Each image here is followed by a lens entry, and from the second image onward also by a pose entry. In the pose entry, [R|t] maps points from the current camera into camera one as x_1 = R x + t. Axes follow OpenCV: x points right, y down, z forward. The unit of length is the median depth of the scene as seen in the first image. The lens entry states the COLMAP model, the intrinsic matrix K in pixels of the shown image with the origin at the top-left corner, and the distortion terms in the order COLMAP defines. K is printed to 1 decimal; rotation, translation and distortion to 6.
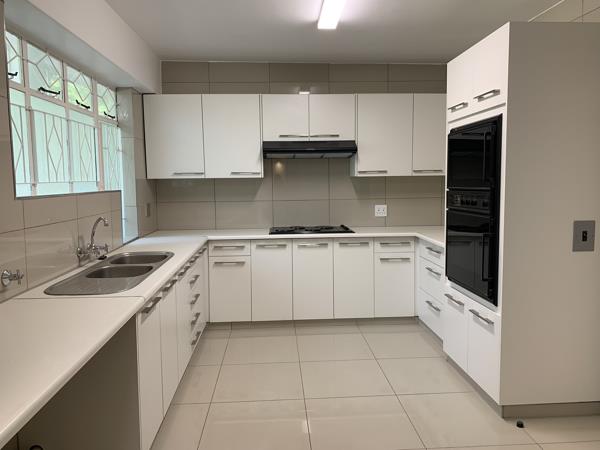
lens RADIAL K [[455.6, 0, 302.1], [0, 455.6, 224.2], [0, 0, 1]] dist [0.014124, -0.032913]
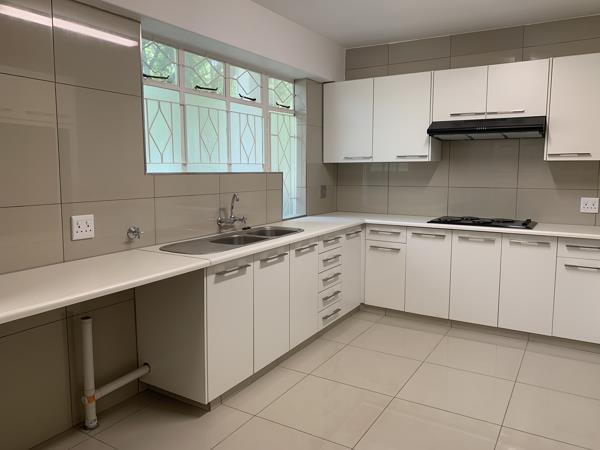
lens RADIAL K [[455.6, 0, 301.3], [0, 455.6, 224.3], [0, 0, 1]] dist [0.014124, -0.032913]
pose [[0.817483, 0.081746, -0.570122, 0.245943], [-0.066016, 0.996652, 0.048243, -0.002100], [0.572157, -0.001801, 0.820142, 0.087512]]
